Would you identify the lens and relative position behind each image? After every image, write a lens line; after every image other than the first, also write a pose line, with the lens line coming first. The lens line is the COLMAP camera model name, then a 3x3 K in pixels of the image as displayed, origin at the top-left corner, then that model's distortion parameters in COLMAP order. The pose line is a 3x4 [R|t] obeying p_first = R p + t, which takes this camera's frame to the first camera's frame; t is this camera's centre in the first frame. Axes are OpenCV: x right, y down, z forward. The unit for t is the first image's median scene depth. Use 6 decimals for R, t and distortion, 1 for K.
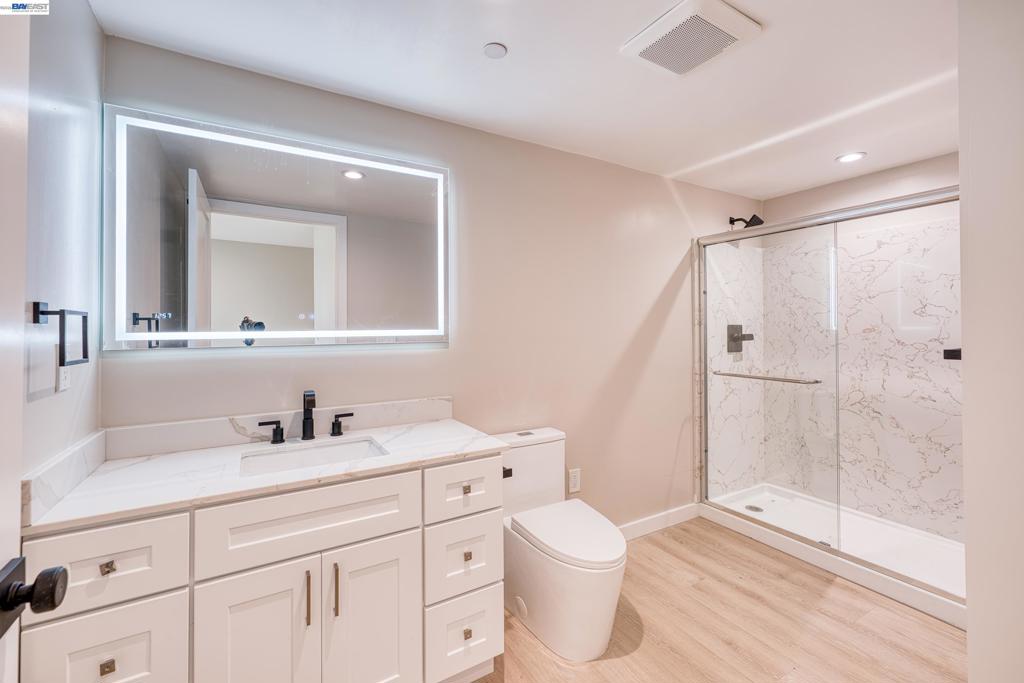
lens RADIAL K [[431.4, 0, 511.4], [0, 431.4, 322.6], [0, 0, 1]] dist [0.000054, -0.000054]
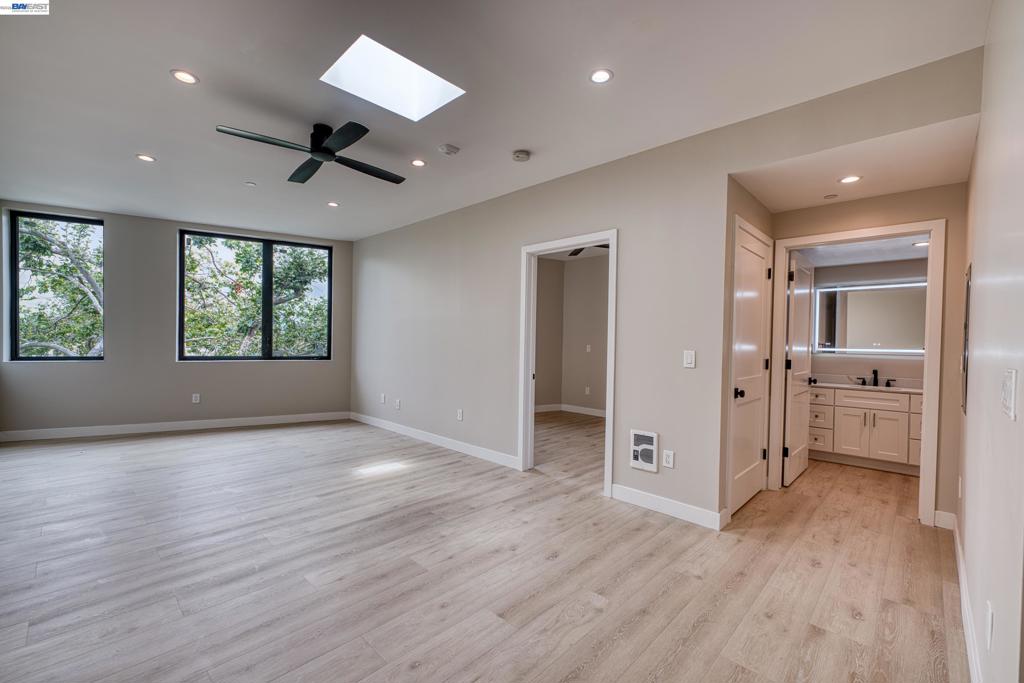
lens RADIAL K [[431.4, 0, 511.4], [0, 431.4, 322.6], [0, 0, 1]] dist [0.000054, -0.000054]
pose [[0.258247, -0.028840, -0.965648, 1.743374], [-0.010116, 0.999419, -0.032554, -0.040090], [0.966026, 0.018175, 0.257805, -2.165974]]
